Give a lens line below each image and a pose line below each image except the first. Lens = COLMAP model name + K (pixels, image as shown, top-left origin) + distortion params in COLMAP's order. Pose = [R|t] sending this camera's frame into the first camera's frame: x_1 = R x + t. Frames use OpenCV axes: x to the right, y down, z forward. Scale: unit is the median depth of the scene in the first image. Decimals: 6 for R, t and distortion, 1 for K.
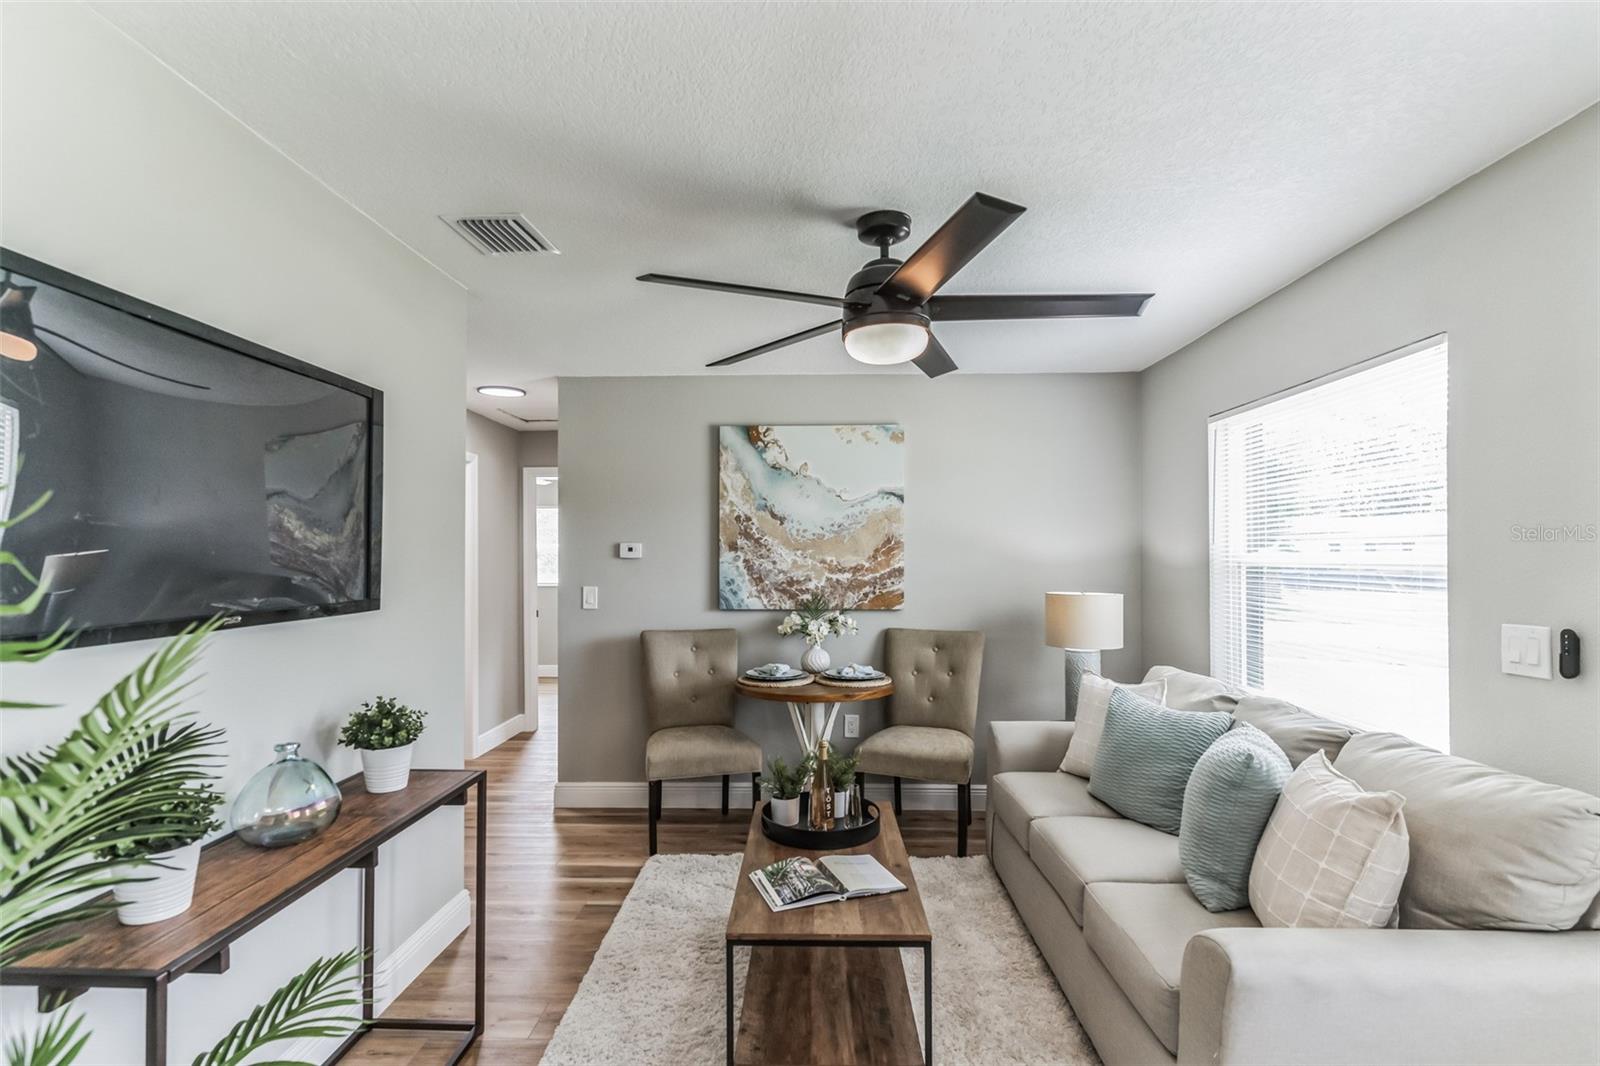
lens RADIAL K [[761.9, 0, 797.7], [0, 761.9, 541.8], [0, 0, 1]] dist [0.002993, 0.000399]
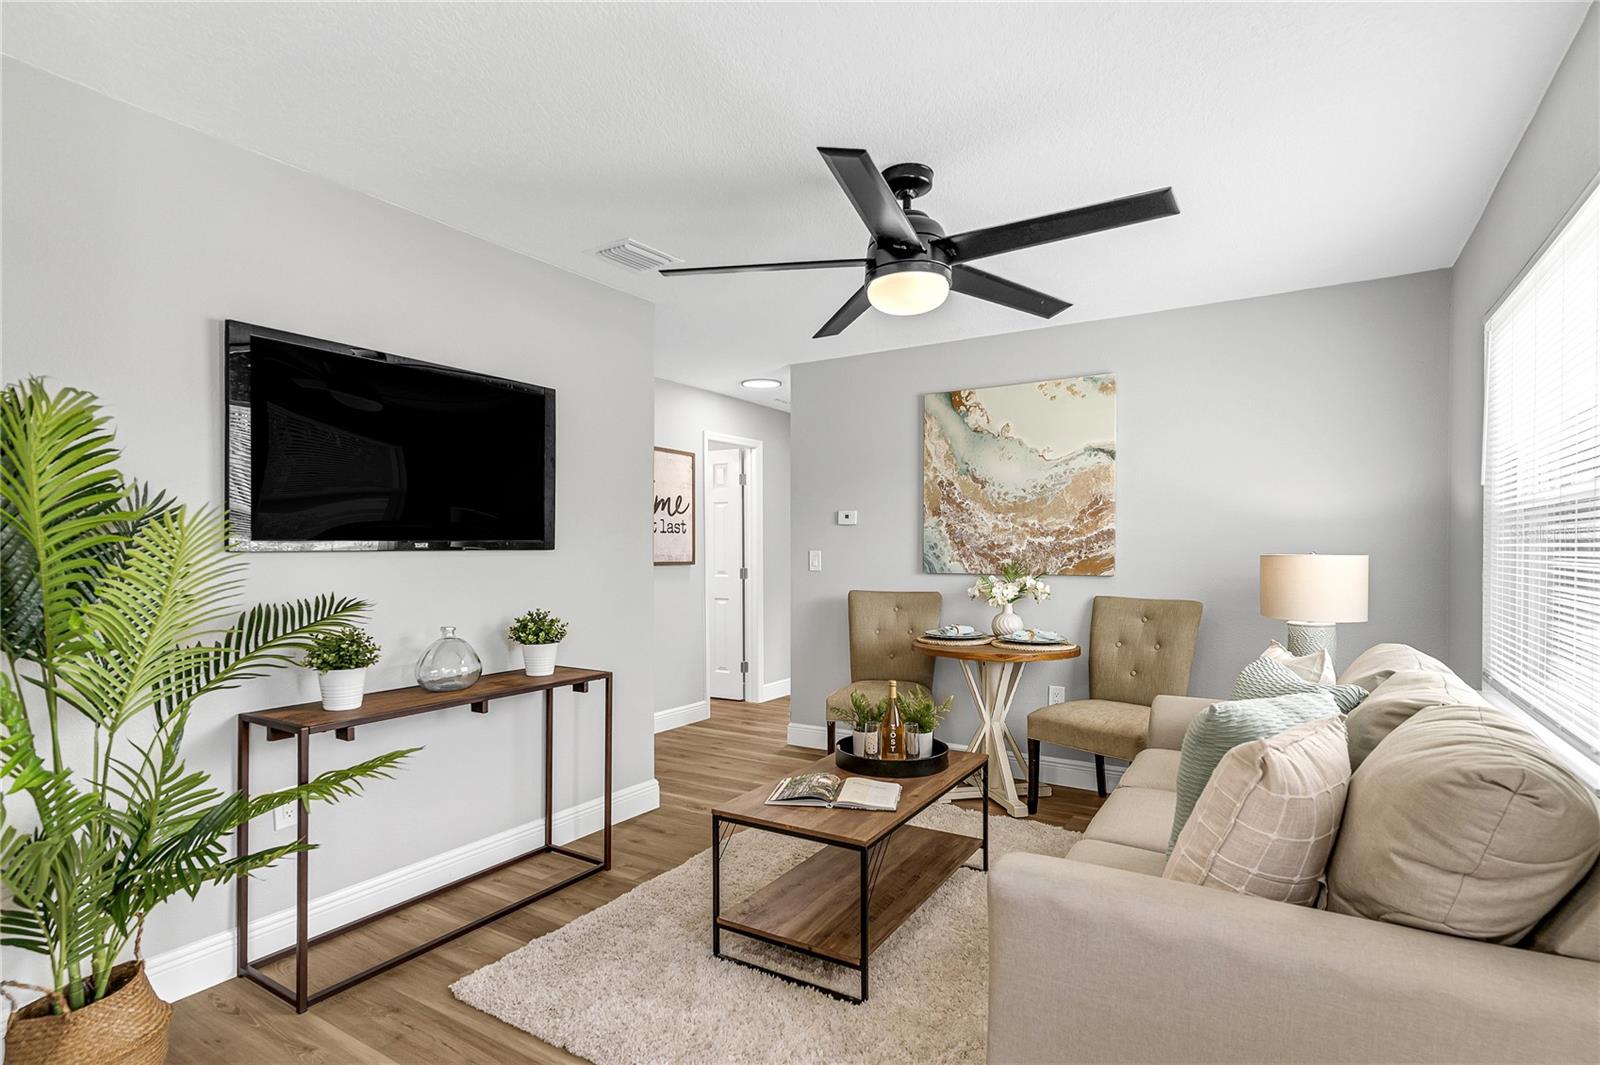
lens RADIAL K [[777.8, 0, 798.1], [0, 777.8, 543.3], [0, 0, 1]] dist [0.000126, 0.000058]
pose [[0.869469, -0.003972, -0.493971, 0.270702], [0.011520, 0.999859, 0.012238, 0.033966], [0.493853, -0.016331, 0.869392, 0.001511]]
